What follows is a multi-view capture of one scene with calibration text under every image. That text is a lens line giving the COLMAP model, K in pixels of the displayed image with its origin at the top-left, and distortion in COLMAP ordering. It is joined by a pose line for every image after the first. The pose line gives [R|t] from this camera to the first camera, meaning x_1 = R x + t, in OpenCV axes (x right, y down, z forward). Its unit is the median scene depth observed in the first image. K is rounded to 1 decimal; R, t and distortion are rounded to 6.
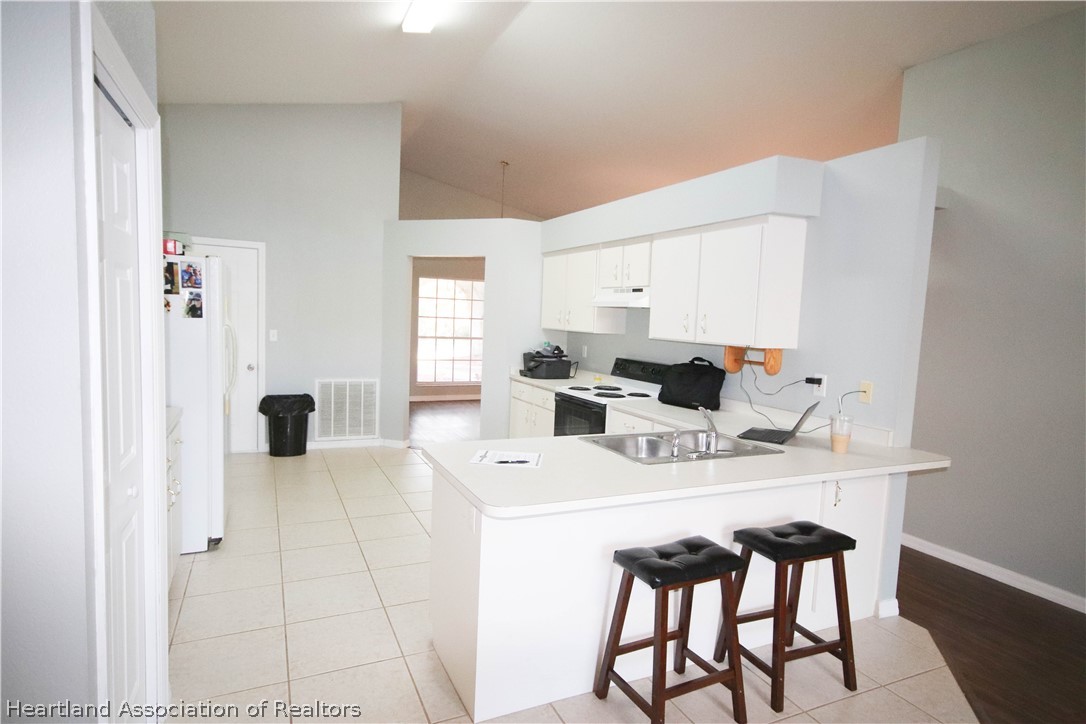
lens RADIAL K [[588.6, 0, 540.4], [0, 588.6, 365.9], [0, 0, 1]] dist [0.000953, 0.000455]
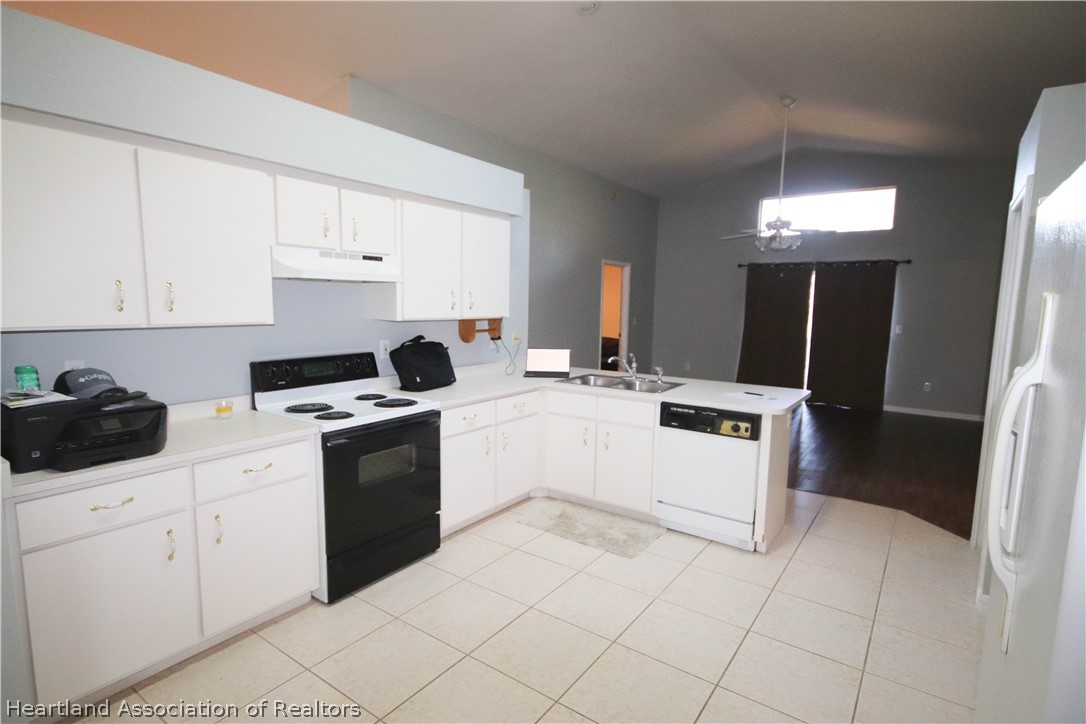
lens RADIAL K [[549.0, 0, 538.7], [0, 549.0, 367.8], [0, 0, 1]] dist [0.003160, 0.000466]
pose [[-0.472286, -0.154314, 0.867832, -0.572317], [0.043345, 0.979299, 0.197723, -0.123877], [-0.880379, 0.130997, -0.455821, 1.177144]]
